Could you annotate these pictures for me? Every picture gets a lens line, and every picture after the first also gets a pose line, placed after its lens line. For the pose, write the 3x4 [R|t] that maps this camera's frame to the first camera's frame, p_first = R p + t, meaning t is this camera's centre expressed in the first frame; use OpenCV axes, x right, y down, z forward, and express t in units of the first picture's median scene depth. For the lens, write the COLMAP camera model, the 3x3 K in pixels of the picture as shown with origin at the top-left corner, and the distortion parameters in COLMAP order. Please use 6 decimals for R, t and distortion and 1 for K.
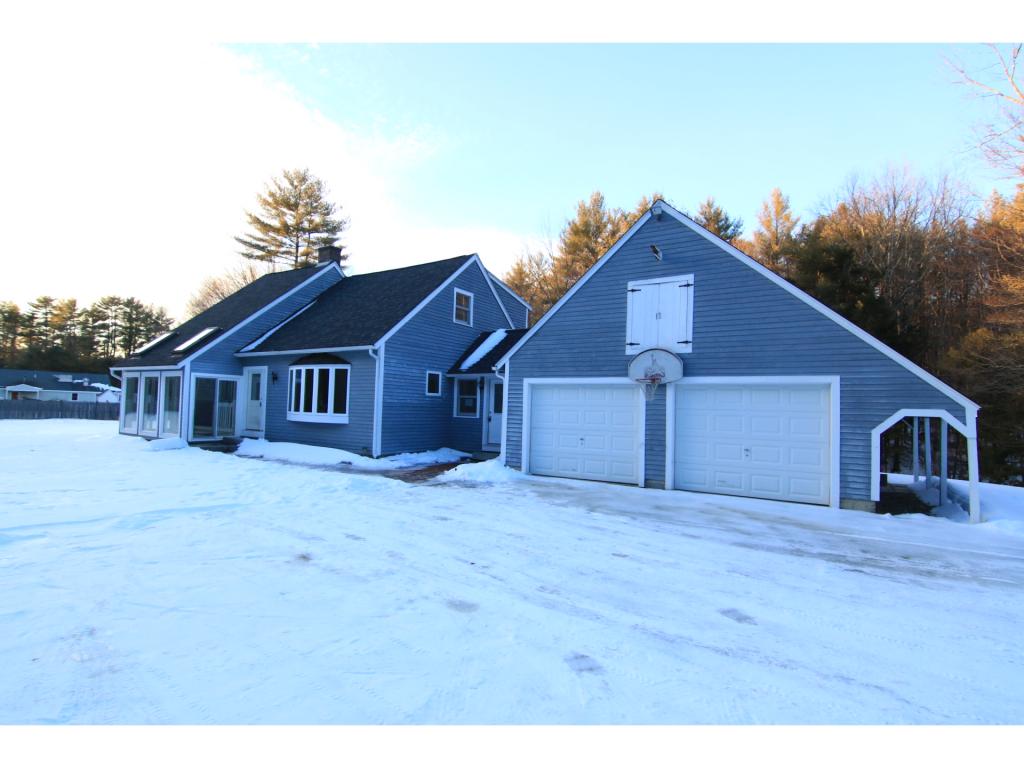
lens RADIAL K [[526.7, 0, 513.7], [0, 526.7, 381.0], [0, 0, 1]] dist [-0.009748, -0.005671]
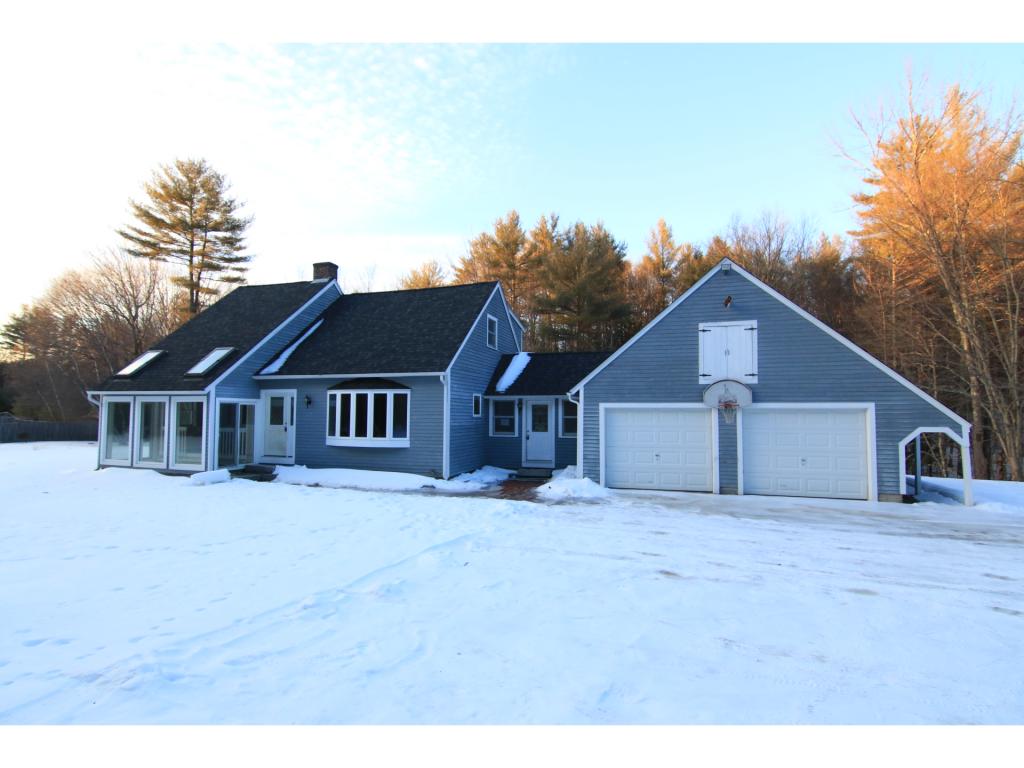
lens RADIAL K [[526.7, 0, 506.8], [0, 526.7, 383.8], [0, 0, 1]] dist [-0.009748, -0.005671]
pose [[0.965822, -0.006852, 0.259116, -0.465900], [0.007283, 0.999973, -0.000706, -0.047332], [-0.259105, 0.002569, 0.965846, -0.039707]]
